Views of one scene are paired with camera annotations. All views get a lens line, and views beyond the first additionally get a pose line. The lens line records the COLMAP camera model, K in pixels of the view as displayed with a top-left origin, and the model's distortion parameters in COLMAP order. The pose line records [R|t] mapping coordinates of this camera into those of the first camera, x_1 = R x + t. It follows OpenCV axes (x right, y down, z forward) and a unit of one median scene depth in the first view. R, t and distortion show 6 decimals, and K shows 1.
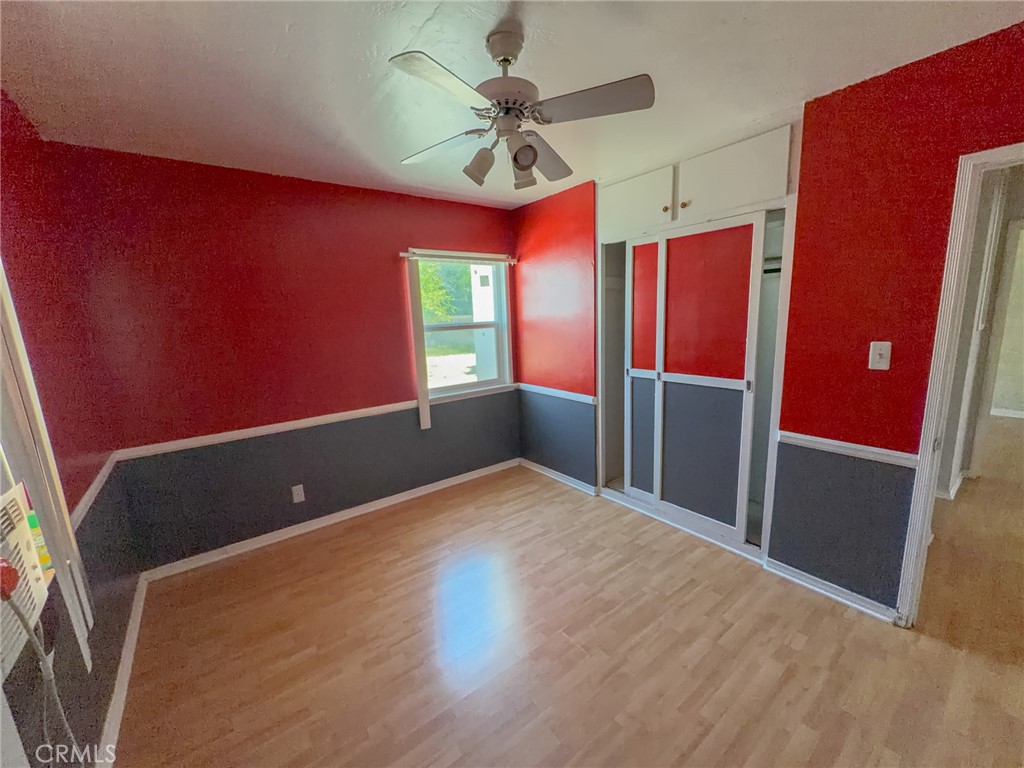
lens RADIAL K [[410.6, 0, 513.5], [0, 410.6, 386.1], [0, 0, 1]] dist [-0.001759, 0.000003]
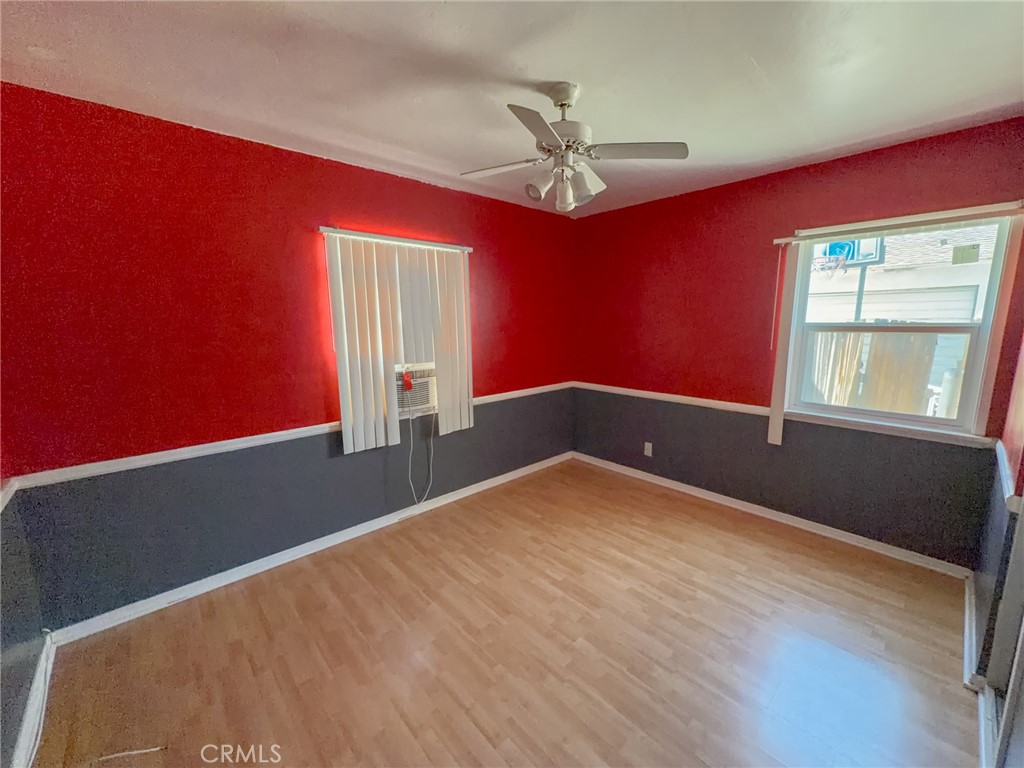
lens RADIAL K [[410.6, 0, 510.3], [0, 410.6, 385.1], [0, 0, 1]] dist [-0.001759, 0.000003]
pose [[0.085419, 0.201773, -0.975700, 0.632740], [-0.168750, 0.968061, 0.185420, -0.091998], [0.981951, 0.148811, 0.116740, 0.399720]]
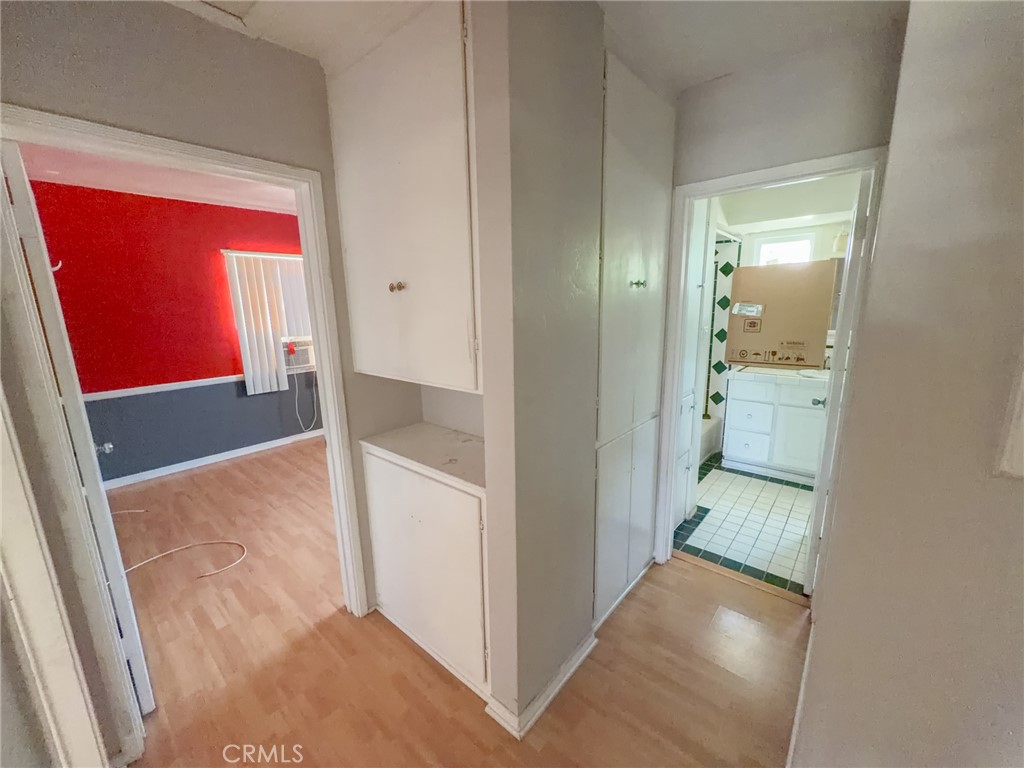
lens RADIAL K [[410.6, 0, 511.2], [0, 410.6, 387.4], [0, 0, 1]] dist [-0.001759, 0.000003]
pose [[0.200150, 0.226460, -0.953234, 1.266773], [-0.157917, 0.967657, 0.196729, -0.160059], [0.966955, 0.111157, 0.229438, 0.717771]]
